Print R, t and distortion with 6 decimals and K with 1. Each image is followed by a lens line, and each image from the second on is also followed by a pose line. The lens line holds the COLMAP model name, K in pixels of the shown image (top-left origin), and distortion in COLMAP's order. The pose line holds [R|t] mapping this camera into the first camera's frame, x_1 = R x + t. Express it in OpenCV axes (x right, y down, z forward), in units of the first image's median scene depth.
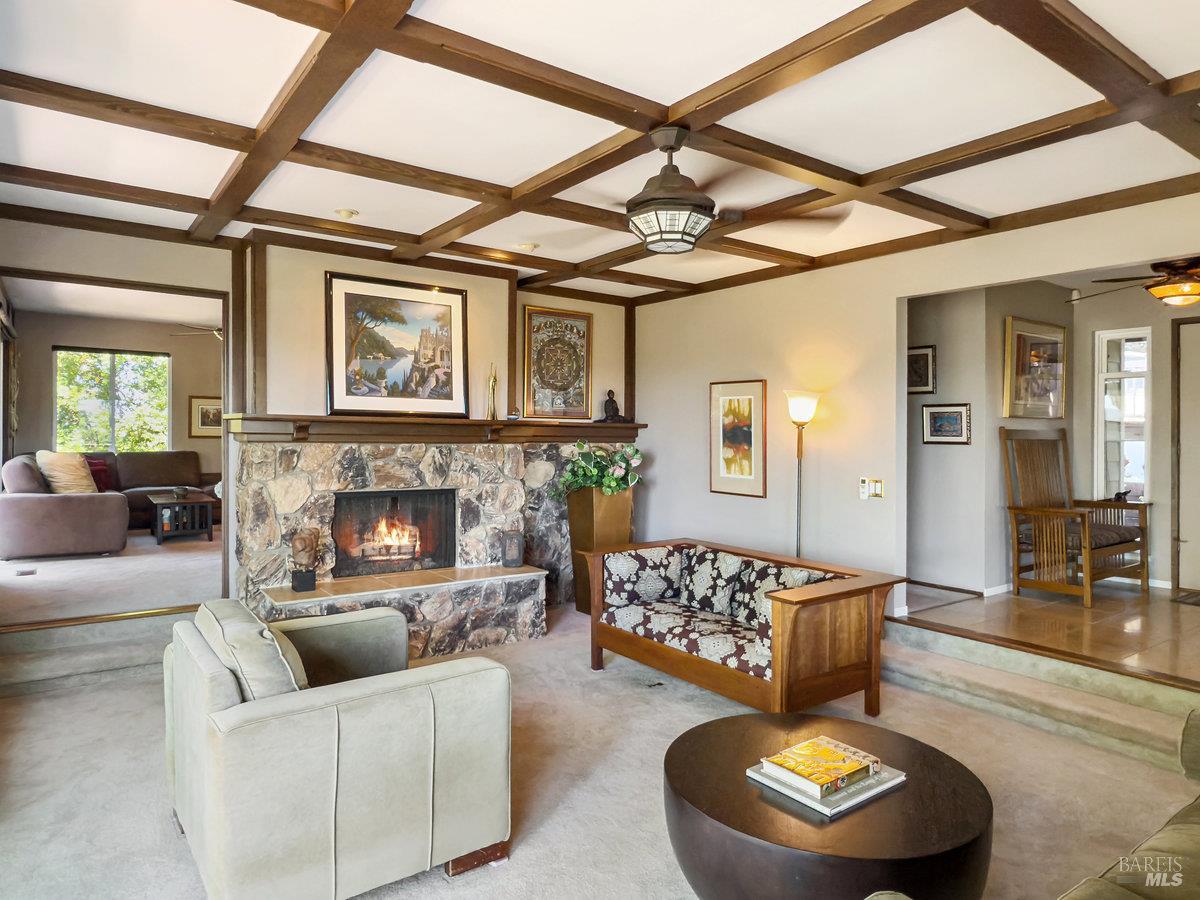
lens RADIAL K [[744.1, 0, 599.8], [0, 744.1, 439.4], [0, 0, 1]] dist [0.002787, 0.001878]
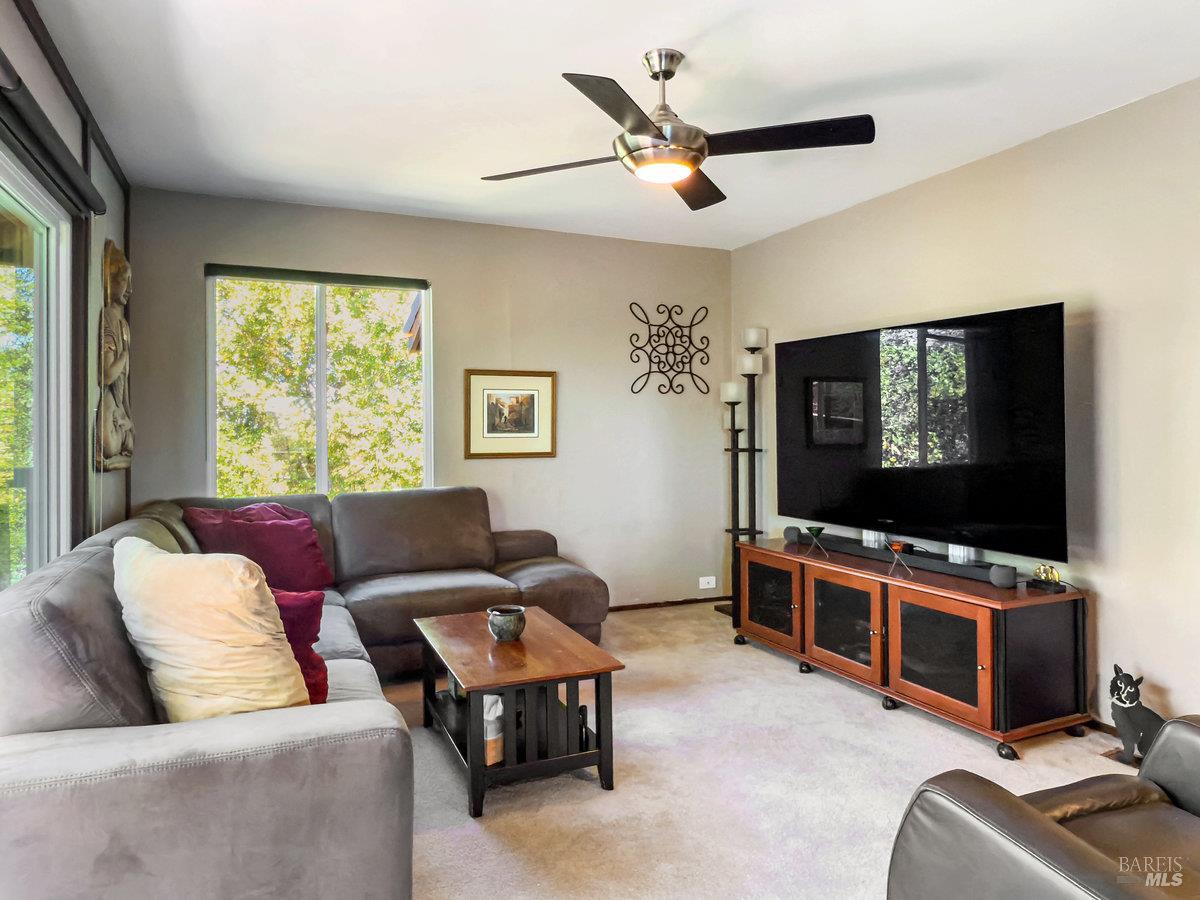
lens RADIAL K [[769.4, 0, 598.8], [0, 769.4, 443.1], [0, 0, 1]] dist [-0.004094, -0.000725]
pose [[0.978628, -0.006205, -0.205546, -0.368876], [0.008033, 0.999935, 0.008058, -0.015024], [0.205483, -0.009537, 0.978614, 0.539748]]
